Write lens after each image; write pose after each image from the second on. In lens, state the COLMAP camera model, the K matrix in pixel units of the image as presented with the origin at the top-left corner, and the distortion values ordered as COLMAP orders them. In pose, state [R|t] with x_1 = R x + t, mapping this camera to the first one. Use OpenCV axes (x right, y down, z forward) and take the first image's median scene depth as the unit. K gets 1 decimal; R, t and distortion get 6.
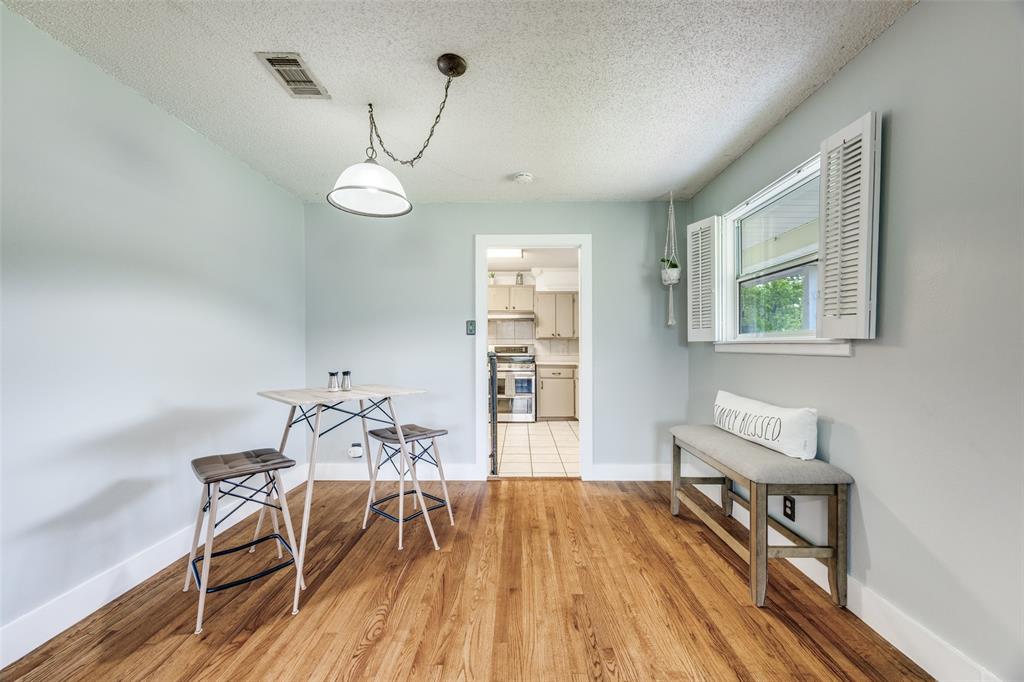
lens RADIAL K [[389.9, 0, 513.6], [0, 389.9, 347.2], [0, 0, 1]] dist [-0.002798, -0.000790]
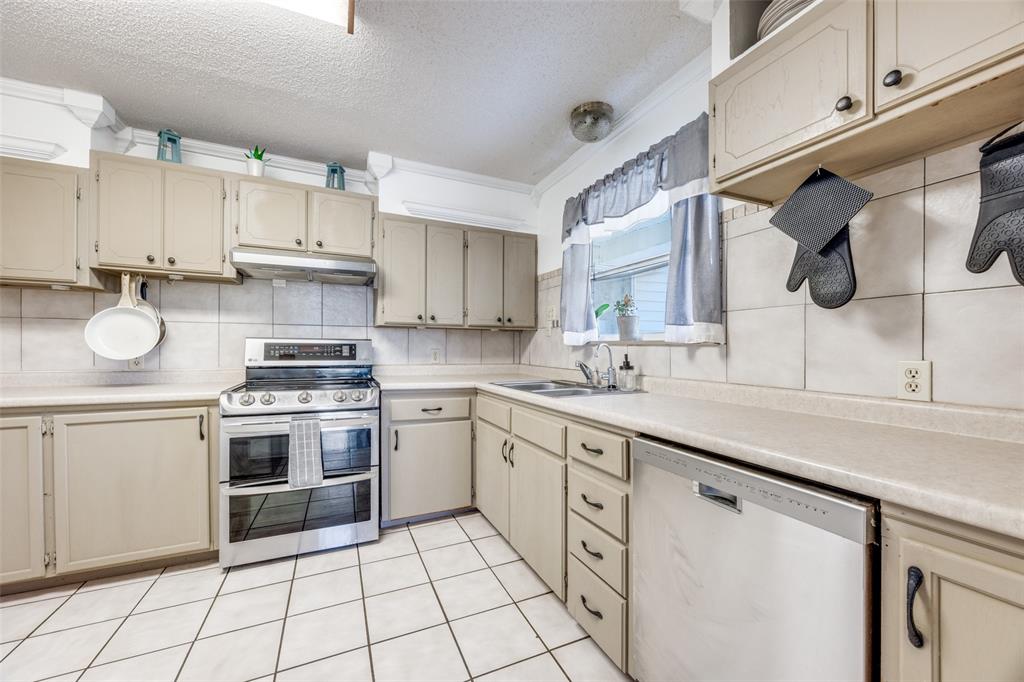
lens RADIAL K [[389.9, 0, 508.8], [0, 389.9, 349.1], [0, 0, 1]] dist [-0.002798, -0.000790]
pose [[0.903222, 0.006421, 0.429126, 0.004713], [-0.007152, 0.999974, 0.000091, 0.002437], [-0.429114, -0.003151, 0.903245, 0.563414]]
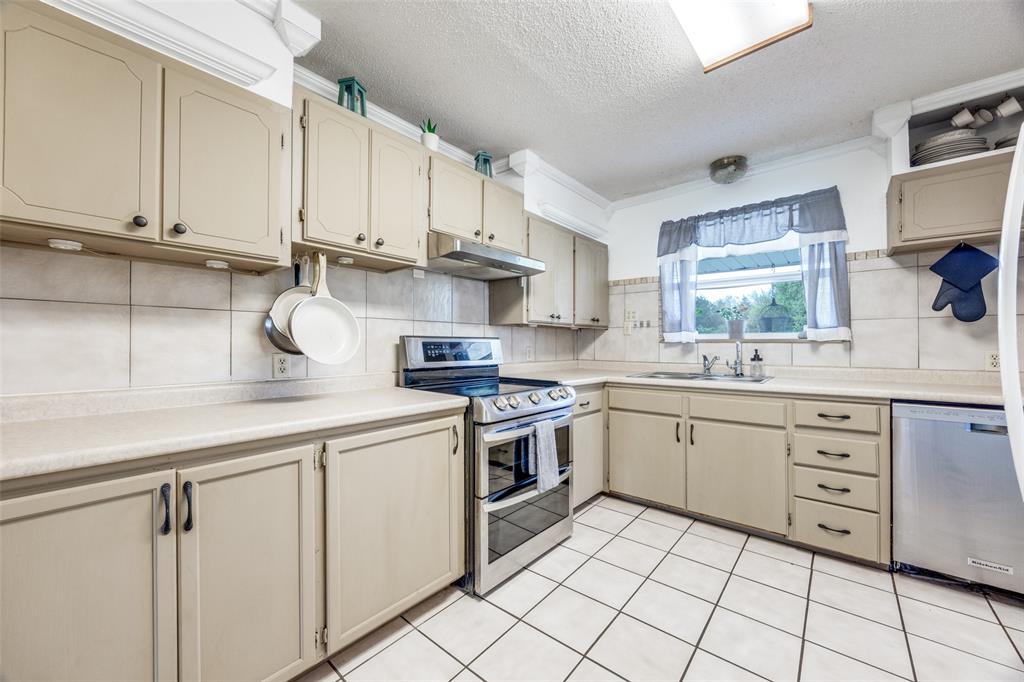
lens RADIAL K [[389.9, 0, 505.3], [0, 389.9, 340.7], [0, 0, 1]] dist [-0.002798, -0.000790]
pose [[0.637838, 0.008879, 0.770119, -0.275180], [0.002054, 0.999910, -0.013229, 0.001707], [-0.770168, 0.010020, 0.637763, 0.752287]]
